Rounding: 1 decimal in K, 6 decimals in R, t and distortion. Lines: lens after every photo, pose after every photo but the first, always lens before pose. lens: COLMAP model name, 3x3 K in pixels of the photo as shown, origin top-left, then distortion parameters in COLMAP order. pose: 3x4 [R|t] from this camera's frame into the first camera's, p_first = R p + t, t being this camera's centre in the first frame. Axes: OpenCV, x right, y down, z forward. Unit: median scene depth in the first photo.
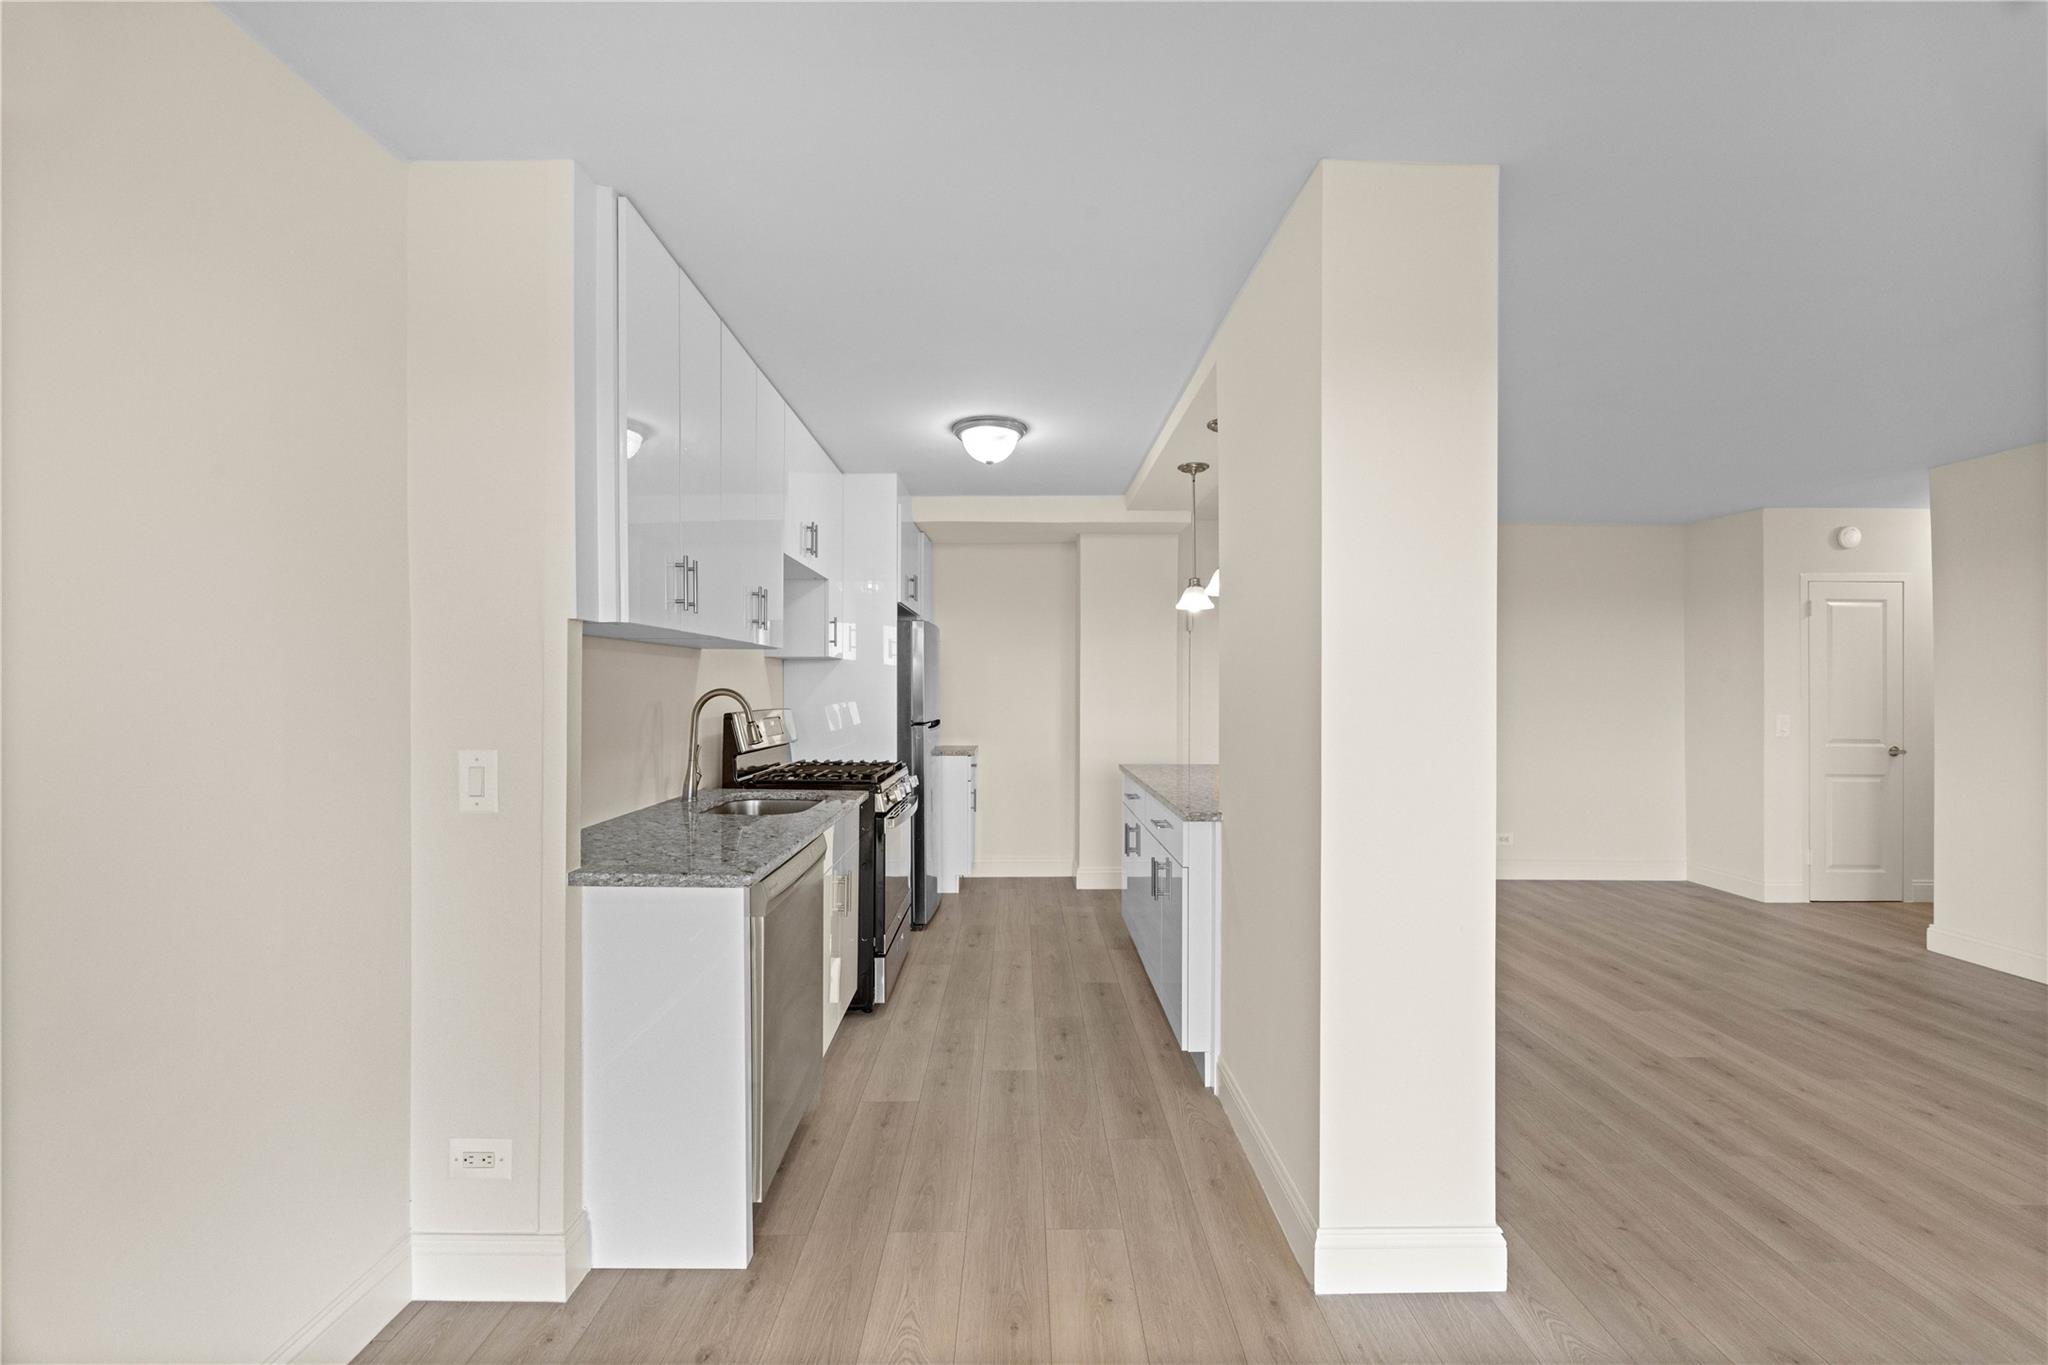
lens RADIAL K [[781.3, 0, 1021.4], [0, 781.3, 681.0], [0, 0, 1]] dist [-0.004754, 0.000431]
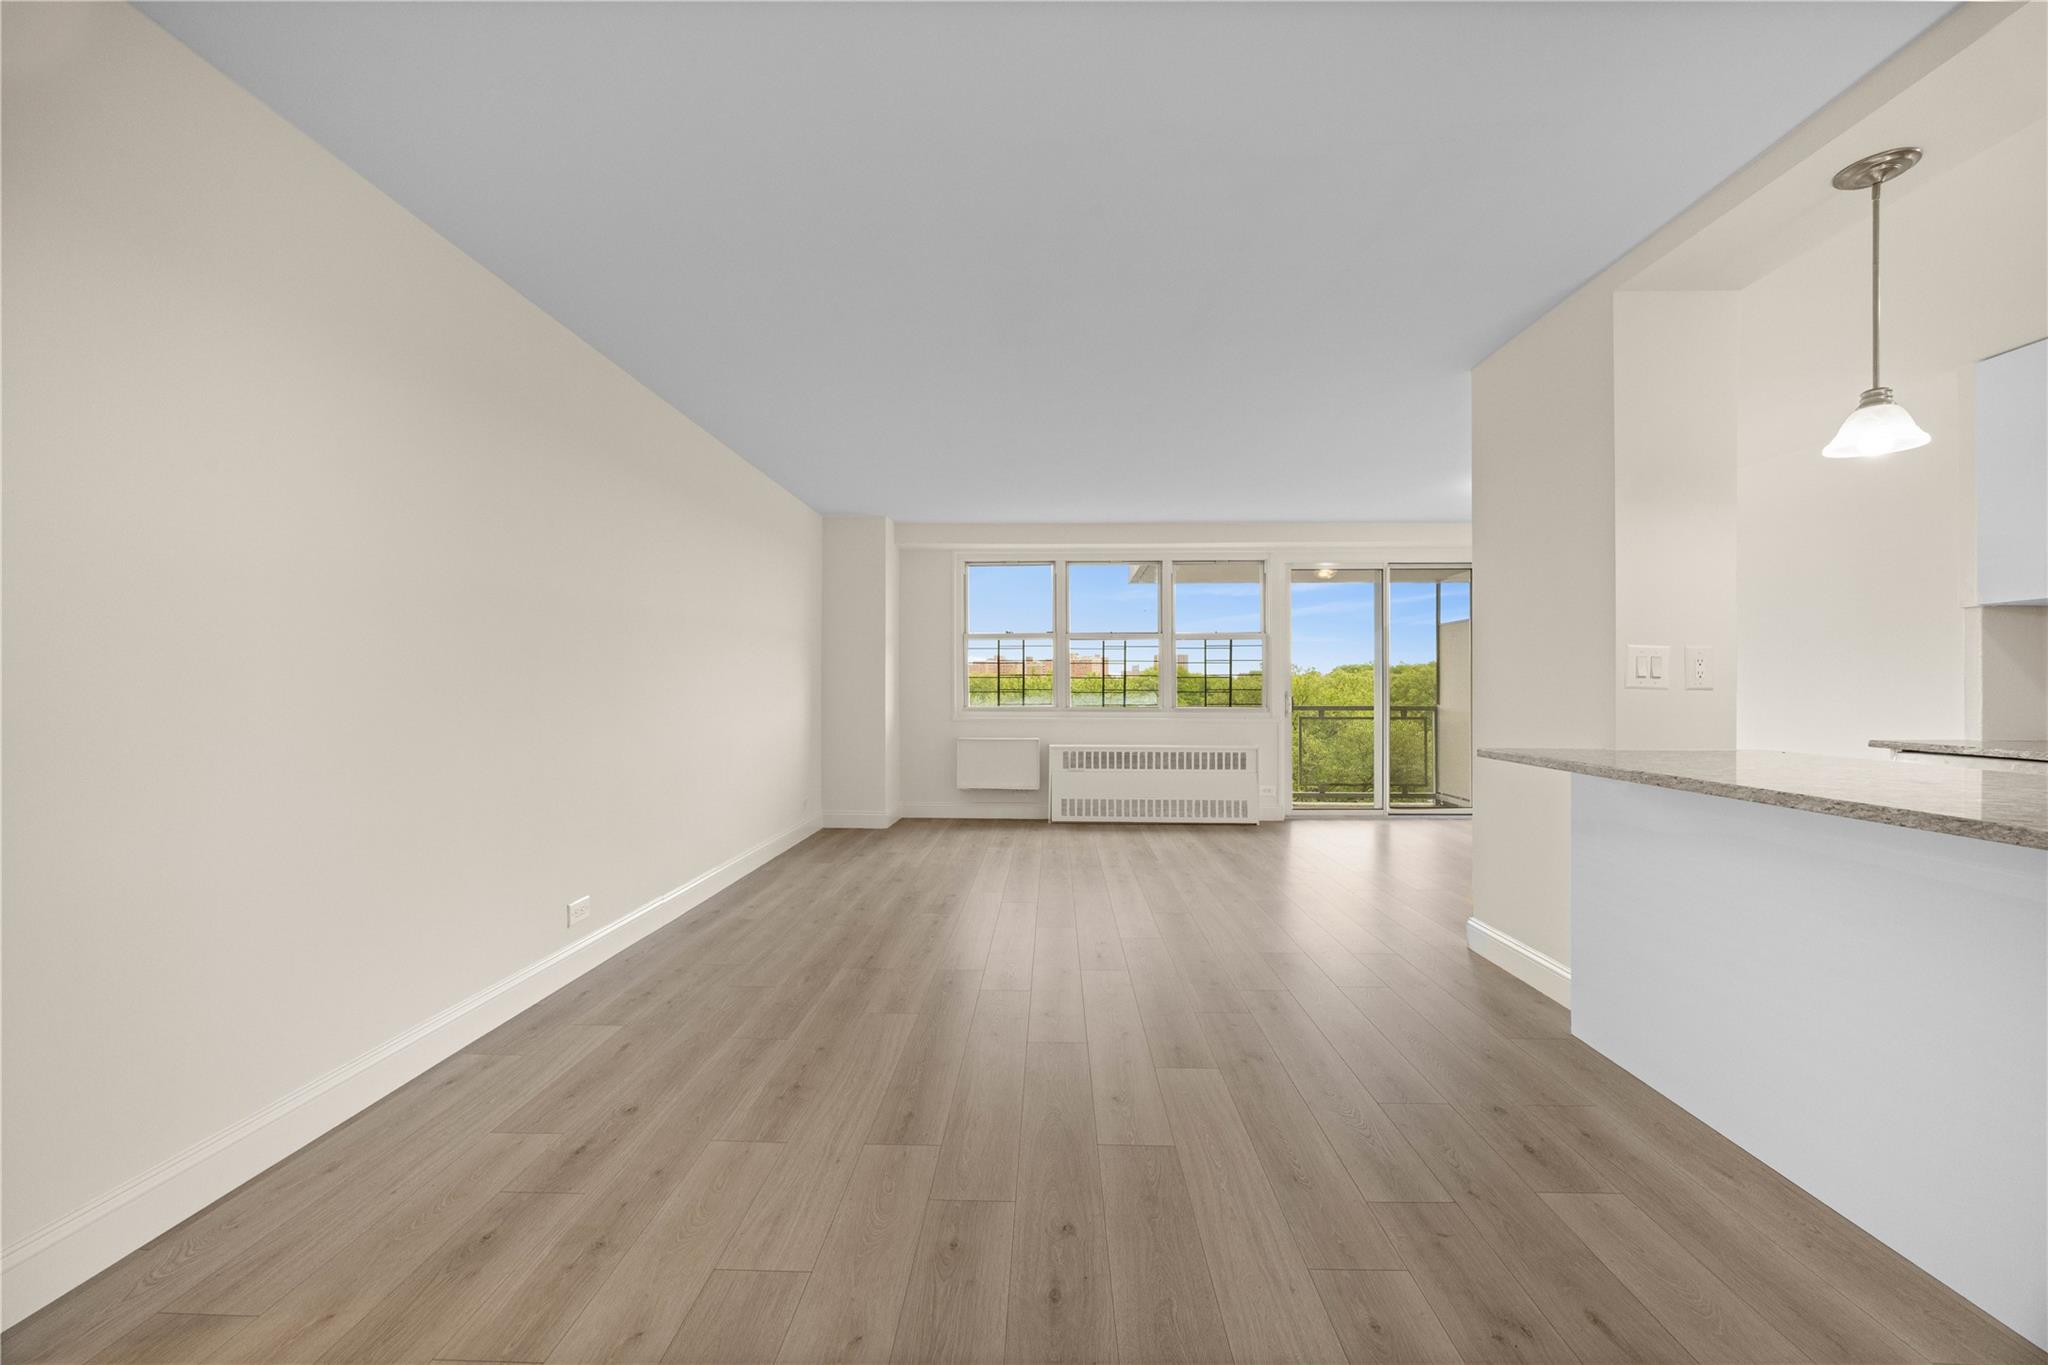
lens RADIAL K [[781.3, 0, 1027.4], [0, 781.3, 679.2], [0, 0, 1]] dist [-0.004754, 0.000431]
pose [[-0.999328, -0.008188, 0.035735, 0.906237], [-0.008854, 0.999789, -0.018532, 0.083972], [-0.035576, -0.018836, -0.999189, 1.644420]]
